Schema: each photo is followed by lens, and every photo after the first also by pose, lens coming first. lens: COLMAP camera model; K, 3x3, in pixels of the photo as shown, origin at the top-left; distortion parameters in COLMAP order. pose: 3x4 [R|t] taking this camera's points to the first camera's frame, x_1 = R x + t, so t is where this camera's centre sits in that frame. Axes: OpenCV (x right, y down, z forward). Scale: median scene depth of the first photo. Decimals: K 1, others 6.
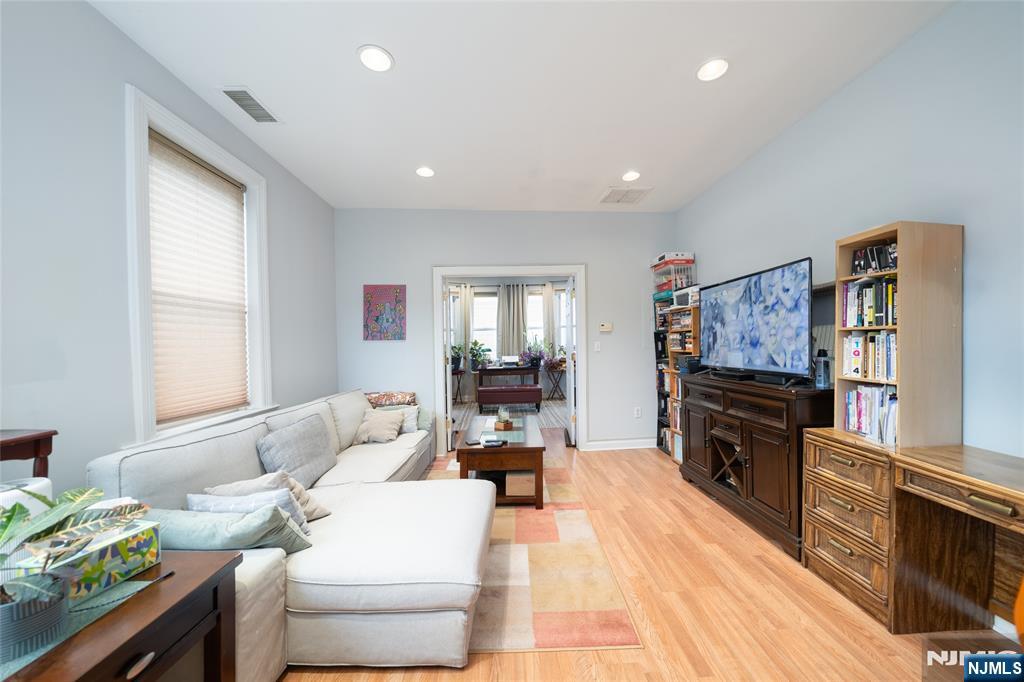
lens RADIAL K [[350.7, 0, 511.0], [0, 350.7, 342.1], [0, 0, 1]] dist [-0.022427, -0.000106]
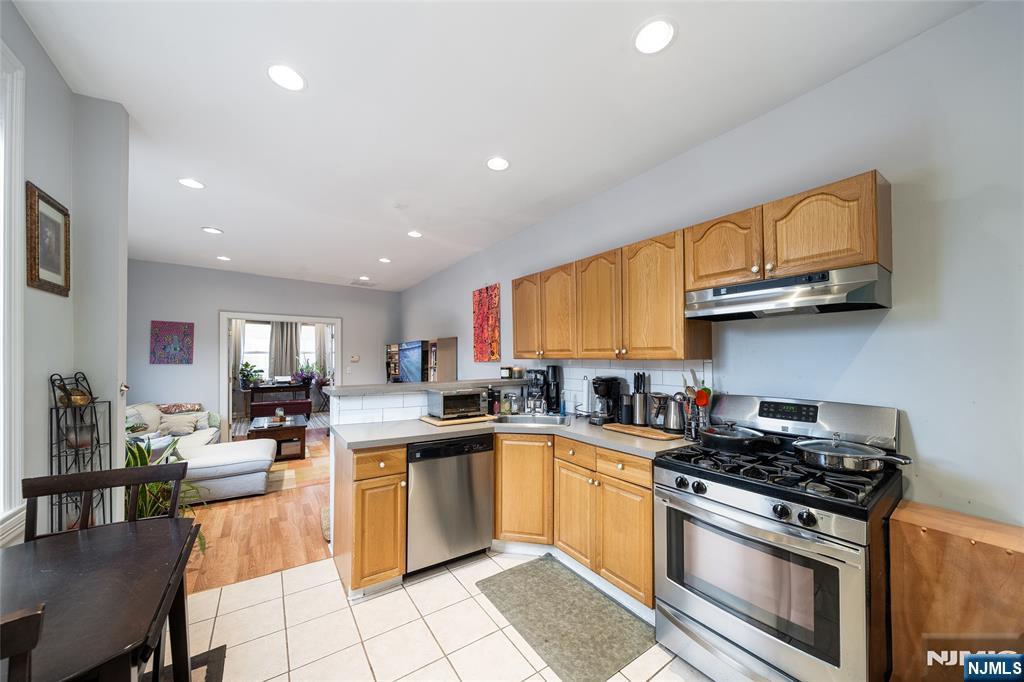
lens RADIAL K [[350.7, 0, 514.1], [0, 350.7, 361.8], [0, 0, 1]] dist [-0.022427, -0.000106]
pose [[0.829557, 0.019930, 0.558066, -0.009997], [-0.019466, 0.999788, -0.006769, -0.017612], [-0.558082, -0.005248, 0.829769, -0.446099]]
